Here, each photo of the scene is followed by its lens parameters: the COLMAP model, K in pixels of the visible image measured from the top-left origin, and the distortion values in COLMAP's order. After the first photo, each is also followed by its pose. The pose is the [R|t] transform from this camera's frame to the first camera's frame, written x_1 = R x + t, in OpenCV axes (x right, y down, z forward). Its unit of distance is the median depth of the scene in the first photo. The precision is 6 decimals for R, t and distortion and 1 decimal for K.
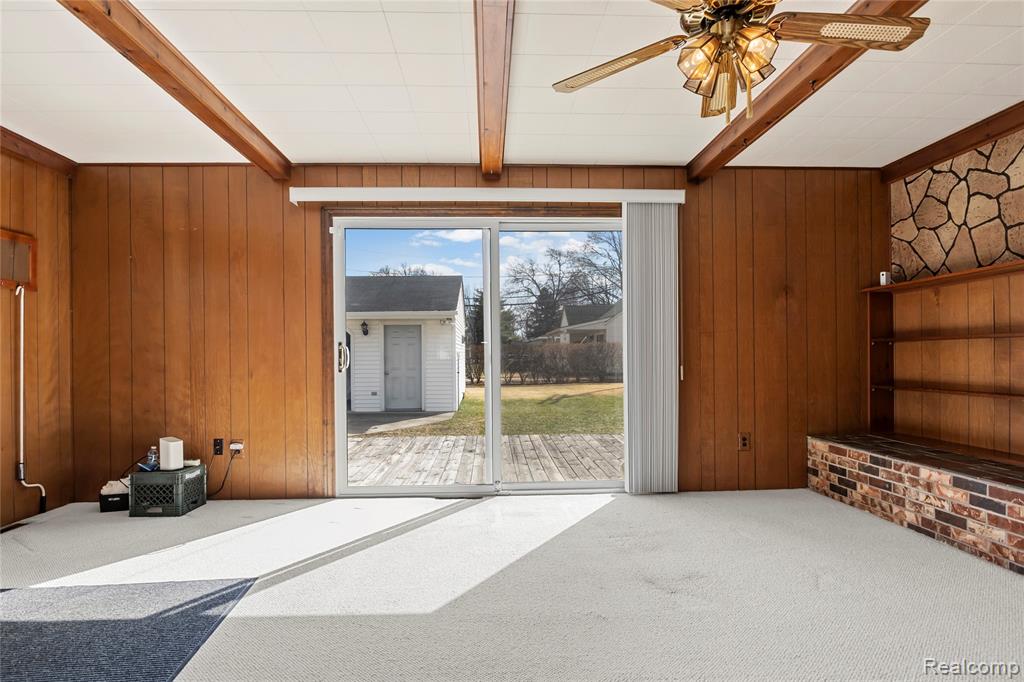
lens RADIAL K [[552.9, 0, 508.7], [0, 552.9, 355.6], [0, 0, 1]] dist [-0.012049, -0.000302]
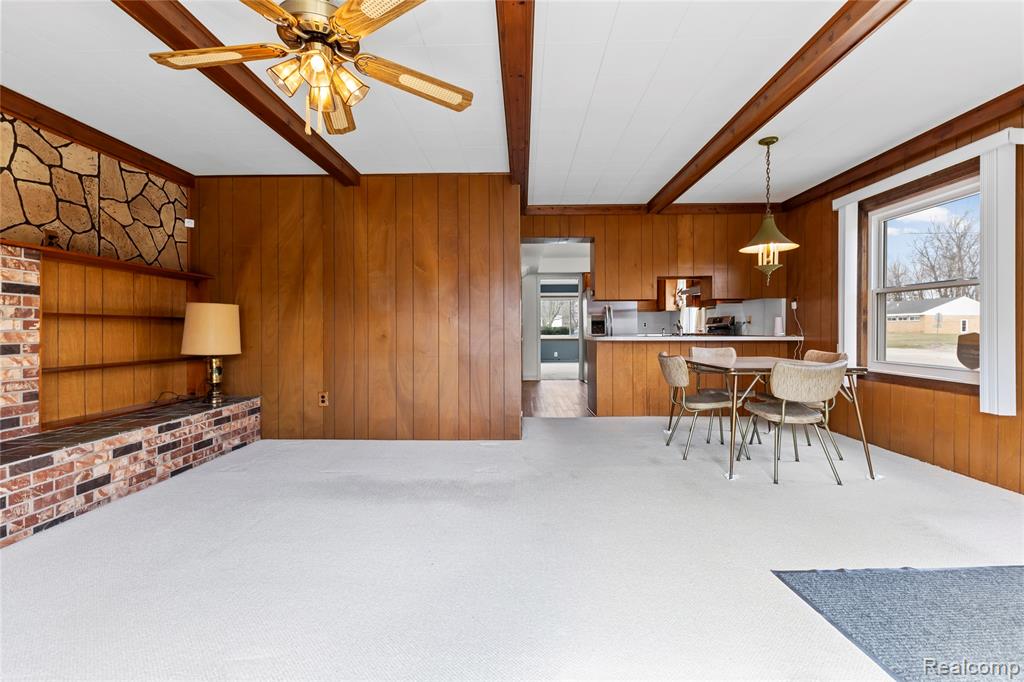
lens RADIAL K [[446.0, 0, 506.7], [0, 446.0, 328.4], [0, 0, 1]] dist [0.018458, -0.006560]
pose [[-0.997181, 0.006567, 0.074750, -0.037307], [0.006493, 0.999978, -0.001231, -0.001732], [-0.074757, -0.000743, -0.997202, 1.012047]]
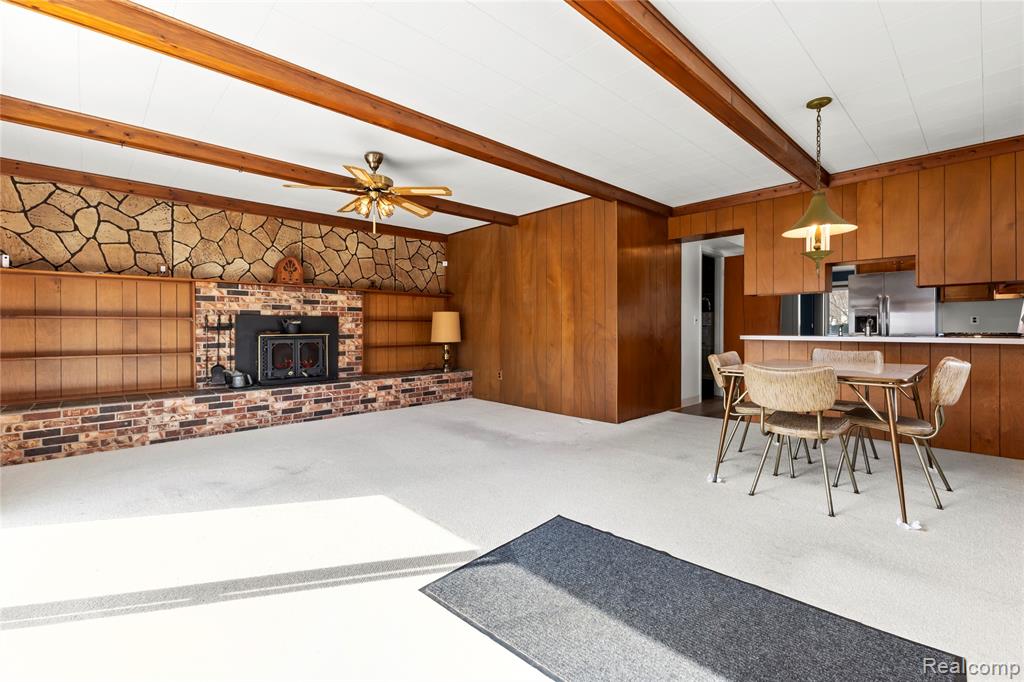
lens RADIAL K [[446.0, 0, 506.7], [0, 446.0, 328.4], [0, 0, 1]] dist [0.018458, -0.006560]
pose [[-0.651616, 0.005291, 0.758530, -0.775341], [0.006148, 0.999980, -0.001694, 0.003166], [-0.758524, 0.003560, -0.651635, 0.968635]]
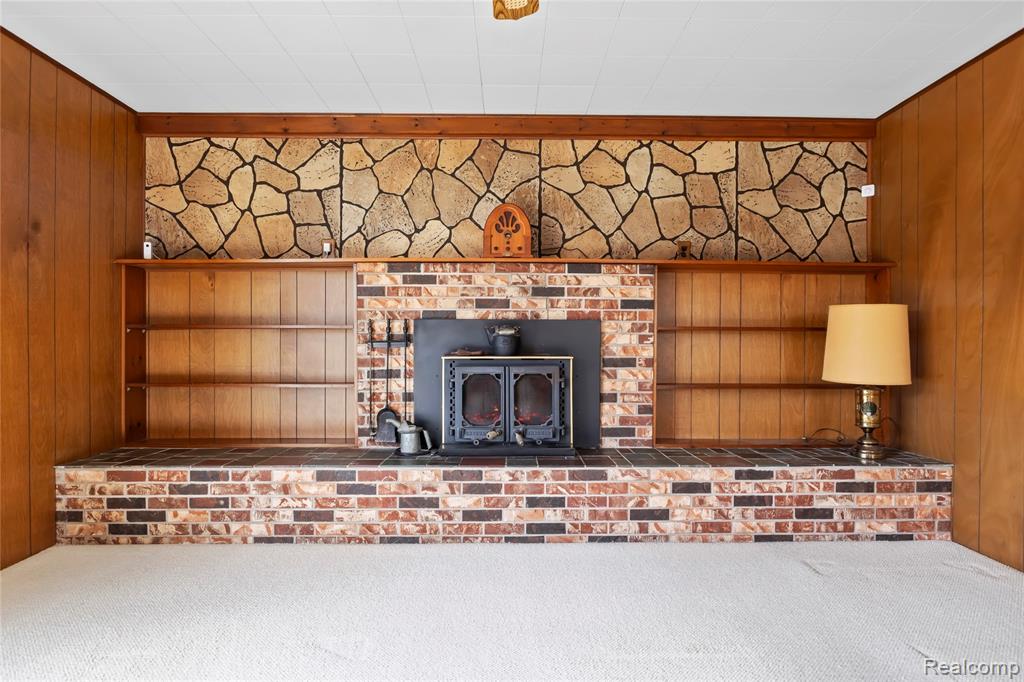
lens RADIAL K [[540.7, 0, 516.2], [0, 540.7, 345.6], [0, 0, 1]] dist [-0.016707, 0.000493]
pose [[0.026185, 0.003367, 0.999651, -0.107781], [-0.002745, 0.999991, -0.003297, 0.001045], [-0.999653, -0.002658, 0.026194, 0.511486]]
